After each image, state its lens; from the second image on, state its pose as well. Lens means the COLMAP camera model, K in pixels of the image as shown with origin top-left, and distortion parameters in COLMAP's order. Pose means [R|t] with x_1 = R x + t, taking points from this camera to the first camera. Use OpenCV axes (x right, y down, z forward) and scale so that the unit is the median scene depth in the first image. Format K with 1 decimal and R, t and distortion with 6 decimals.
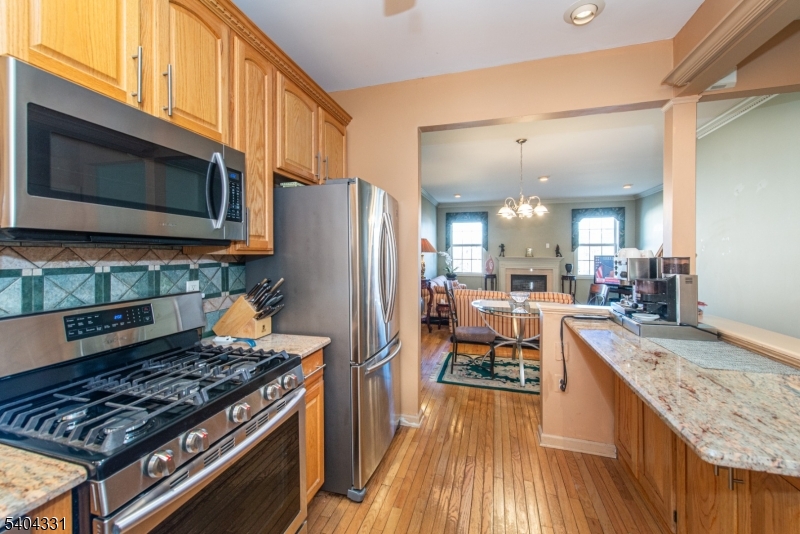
lens RADIAL K [[311.6, 0, 400.5], [0, 311.6, 253.5], [0, 0, 1]] dist [-0.007553, -0.000170]
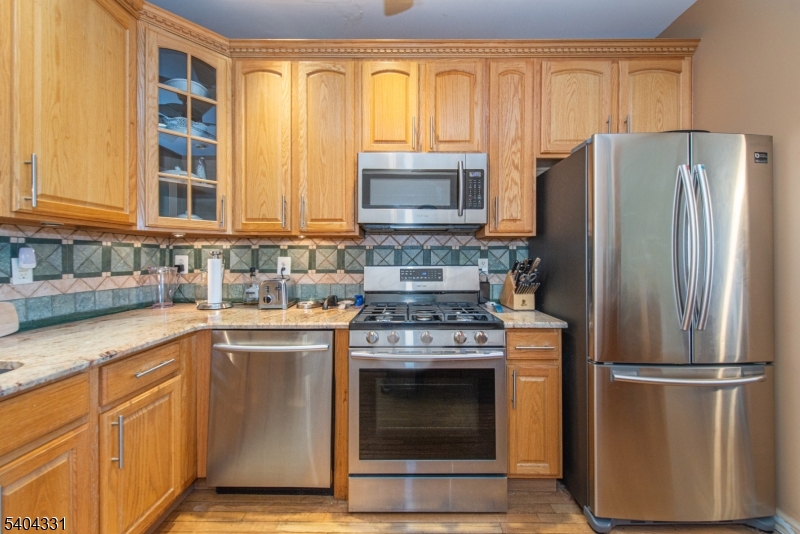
lens RADIAL K [[311.6, 0, 414.9], [0, 311.6, 259.2], [0, 0, 1]] dist [-0.007553, -0.000170]
pose [[0.291321, 0.002425, -0.956622, 0.645584], [0.000791, 0.999996, 0.002776, 0.103840], [0.956625, -0.001565, 0.291318, 0.384696]]
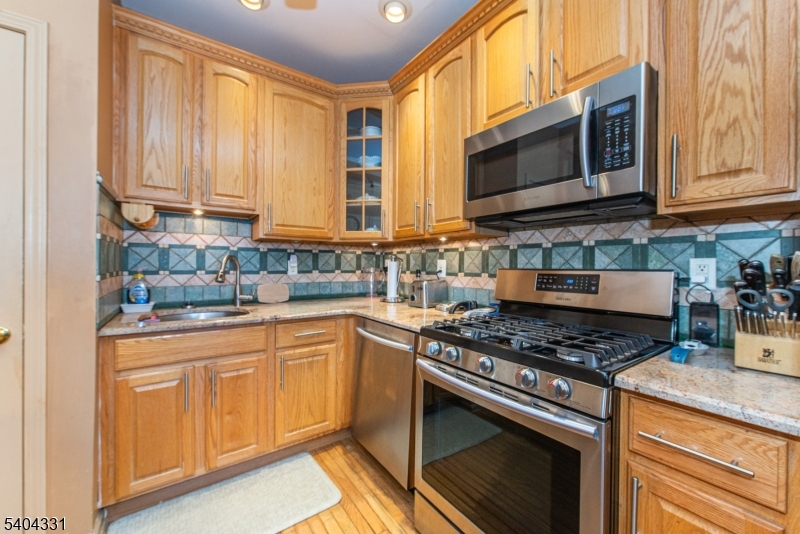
lens RADIAL K [[311.6, 0, 401.9], [0, 311.6, 267.6], [0, 0, 1]] dist [-0.007553, -0.000170]
pose [[-0.617702, 0.000971, -0.786411, 0.372623], [-0.004673, 0.999977, 0.004905, 0.130030], [0.786398, 0.006705, -0.617684, 1.070722]]
